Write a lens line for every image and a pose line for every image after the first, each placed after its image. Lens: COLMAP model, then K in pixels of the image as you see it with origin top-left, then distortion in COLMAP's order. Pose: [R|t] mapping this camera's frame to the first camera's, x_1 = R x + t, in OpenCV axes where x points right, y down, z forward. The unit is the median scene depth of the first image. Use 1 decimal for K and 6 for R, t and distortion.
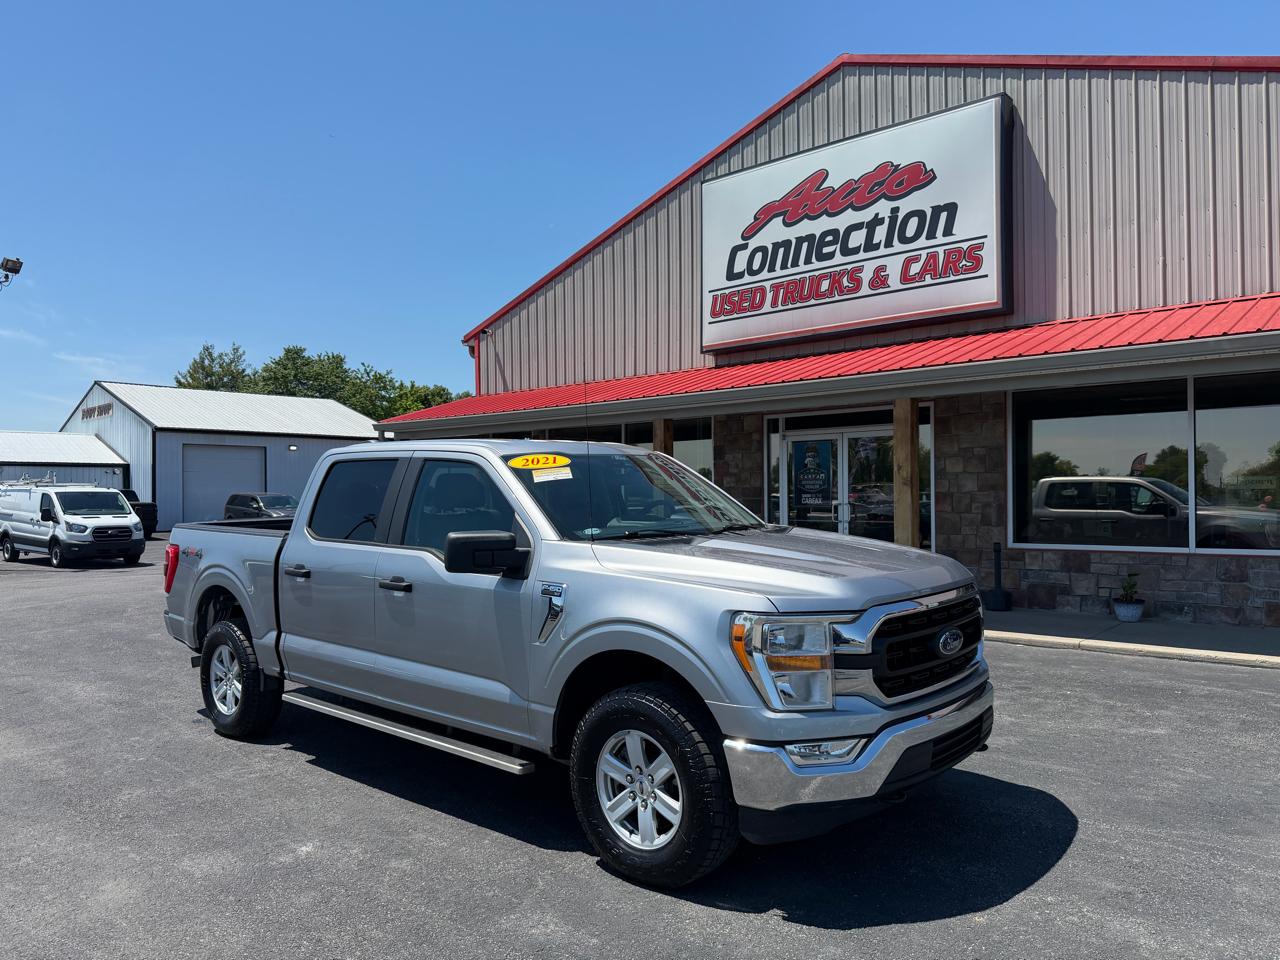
lens RADIAL K [[865.1, 0, 642.3], [0, 865.1, 485.1], [0, 0, 1]] dist [0.006988, -0.005682]
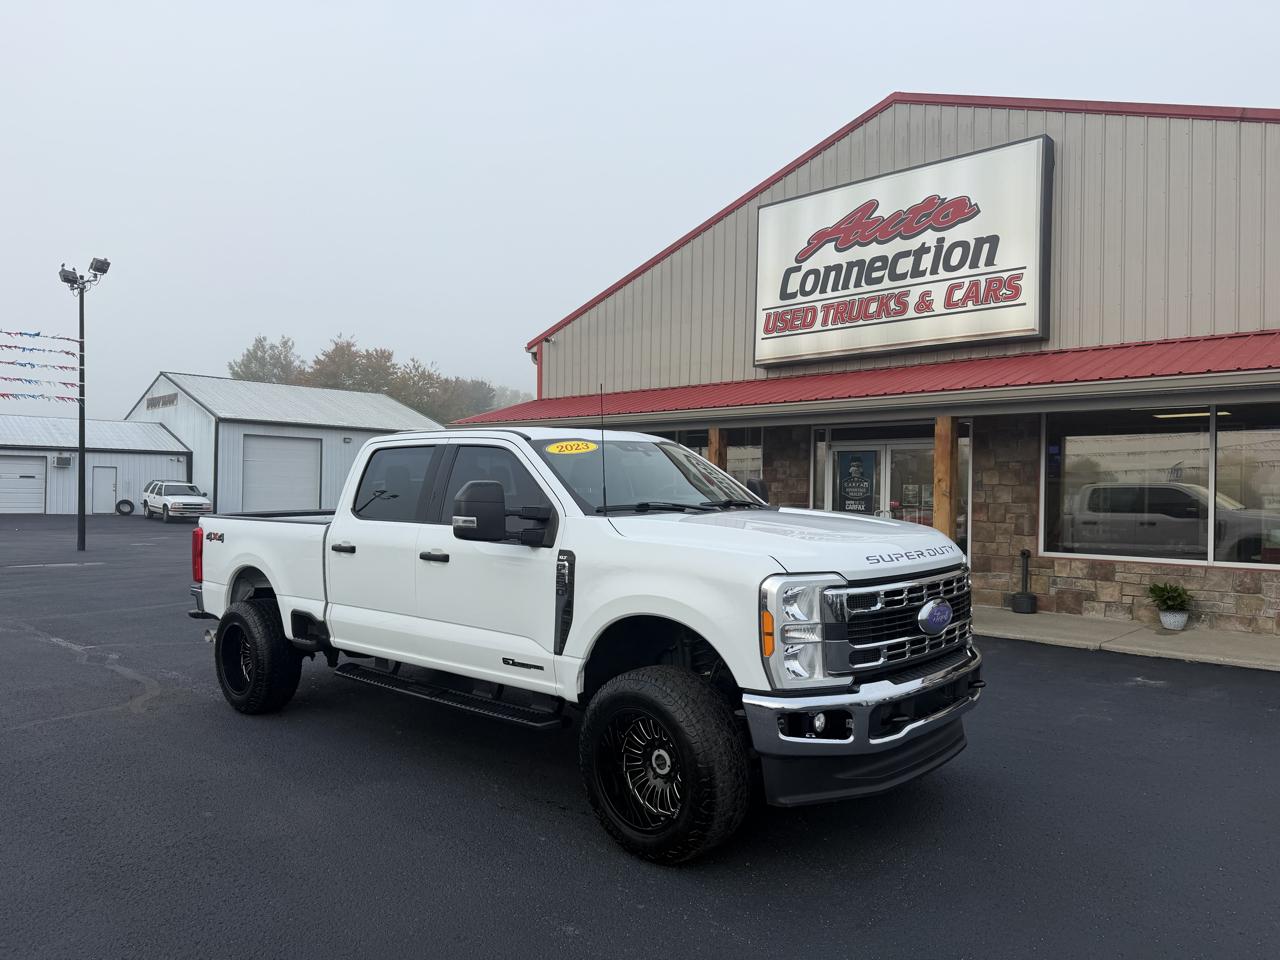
lens RADIAL K [[865.1, 0, 642.3], [0, 865.1, 485.1], [0, 0, 1]] dist [0.006988, -0.005682]
pose [[0.999014, 0.025226, -0.036539, -0.031233], [-0.025108, 0.999678, 0.003701, -0.006814], [0.036620, -0.002780, 0.999325, -0.088786]]
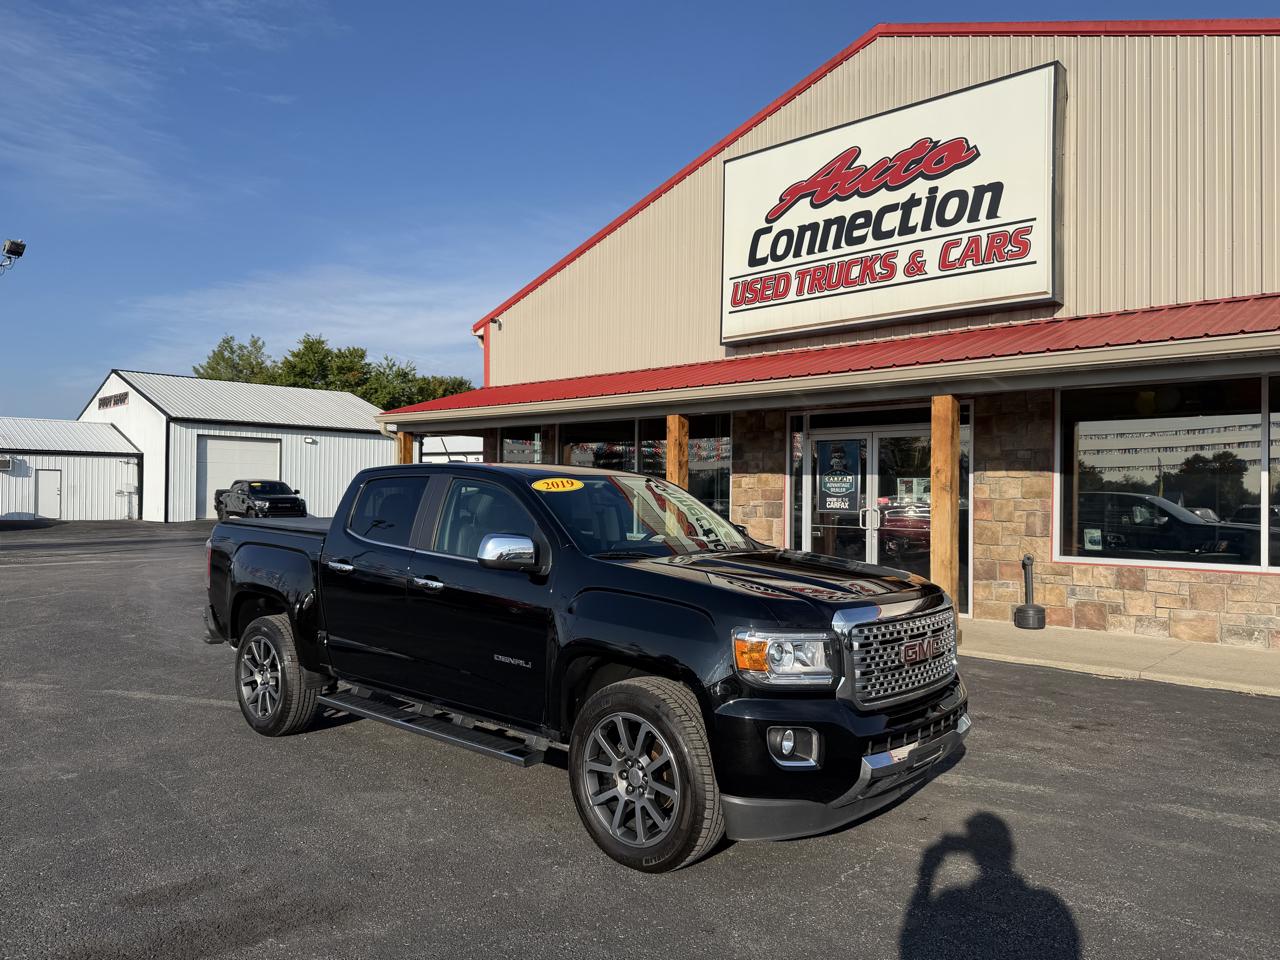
lens RADIAL K [[866.0, 0, 643.8], [0, 866.0, 480.1], [0, 0, 1]] dist [-0.001156, 0.002345]
pose [[0.999613, 0.016060, -0.022720, 0.010567], [-0.016127, 0.999866, -0.002755, -0.002821], [0.022673, 0.003121, 0.999738, 0.074169]]
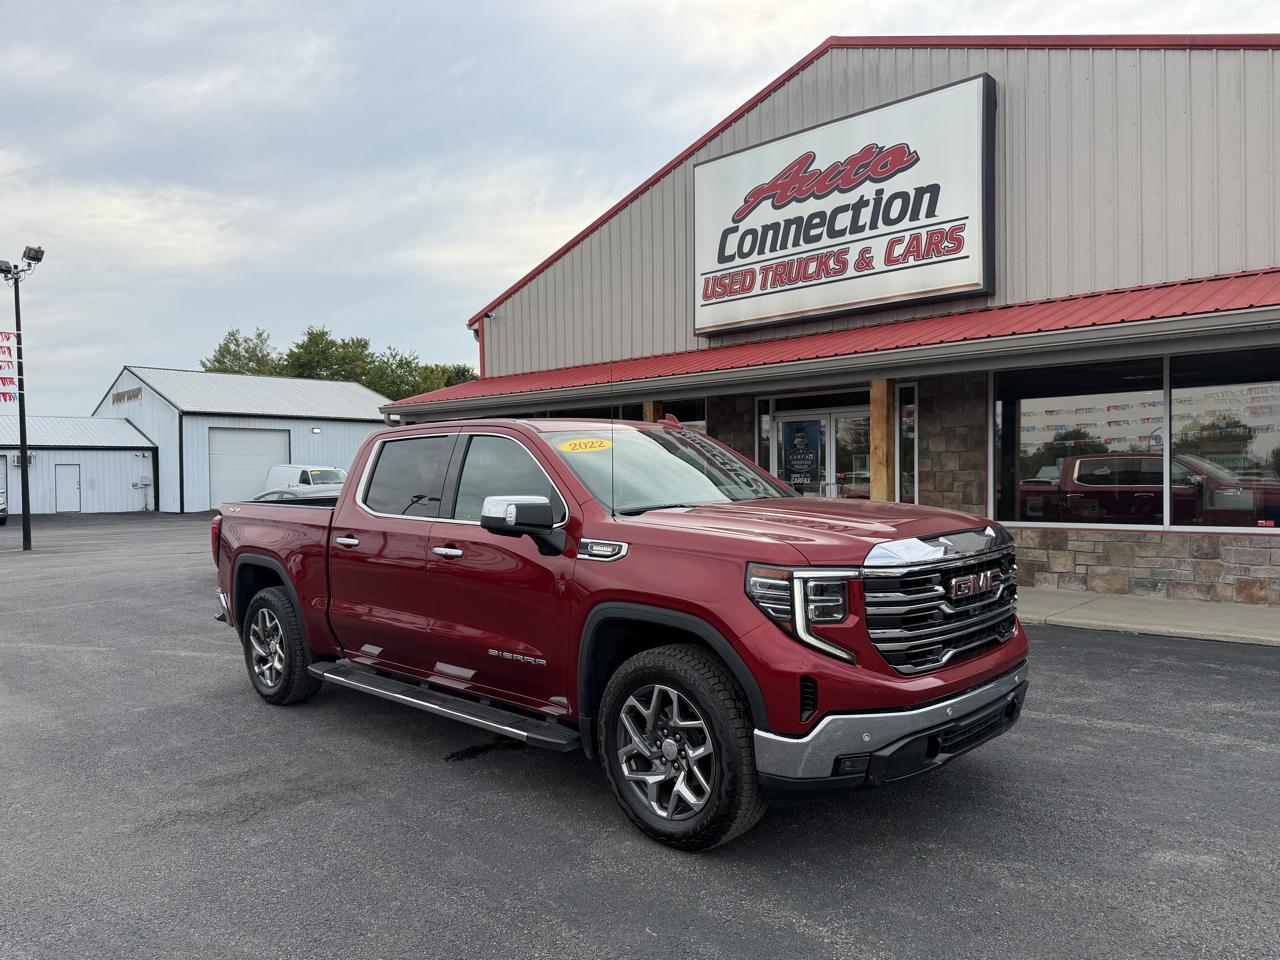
lens RADIAL K [[865.1, 0, 642.3], [0, 865.1, 485.1], [0, 0, 1]] dist [0.006988, -0.005682]
pose [[0.999490, -0.002724, -0.031808, 0.044426], [0.003423, 0.999753, 0.021949, 0.000914], [0.031740, -0.022047, 0.999253, -0.024229]]
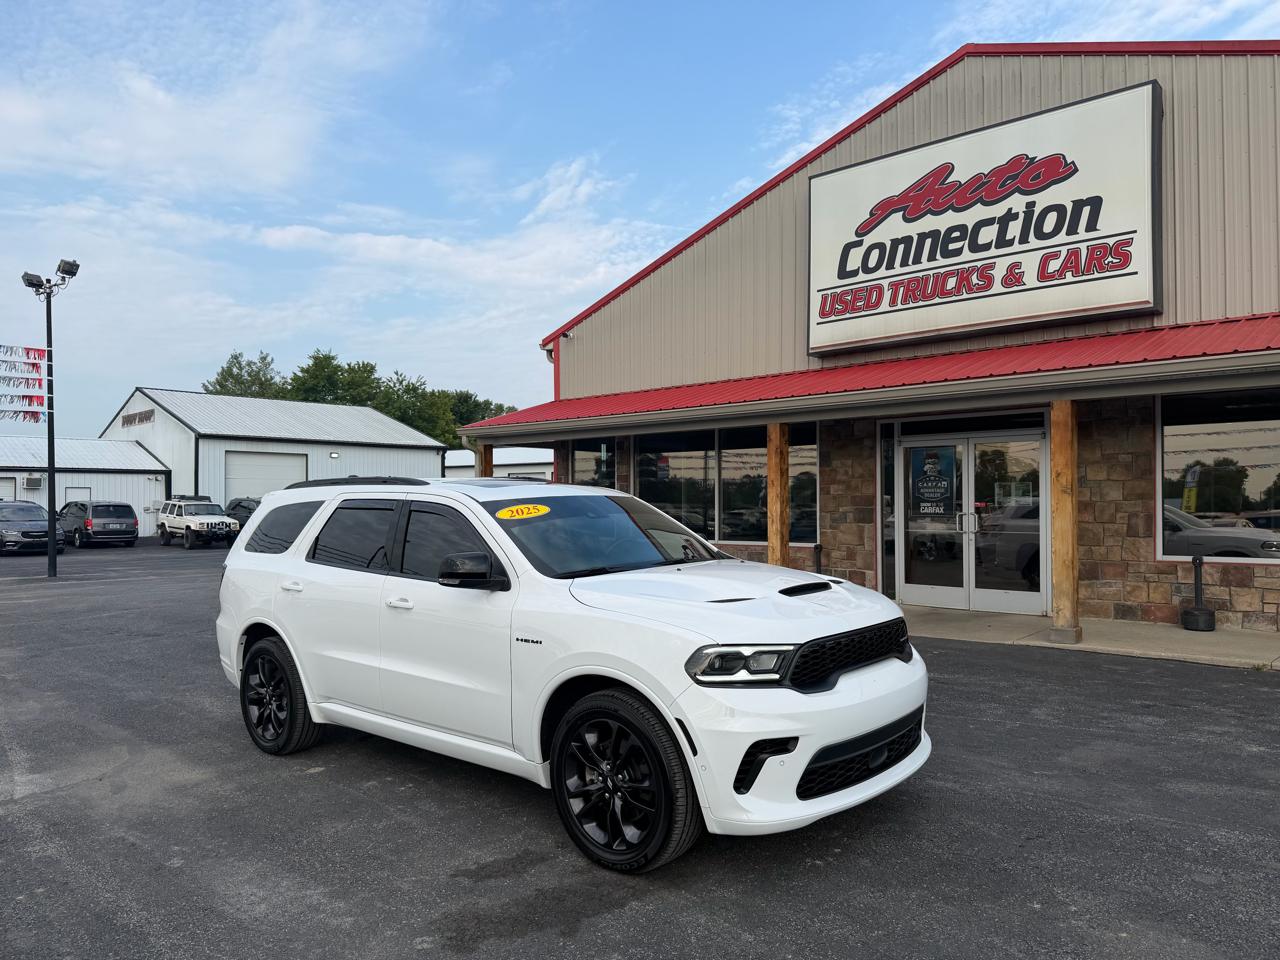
lens RADIAL K [[867.1, 0, 647.5], [0, 867.1, 486.4], [0, 0, 1]] dist [-0.028728, 0.025139]
pose [[0.999939, 0.005470, -0.009627, -0.113634], [-0.005570, 0.999930, -0.010401, 0.004217], [0.009570, 0.010454, 0.999900, 0.050358]]
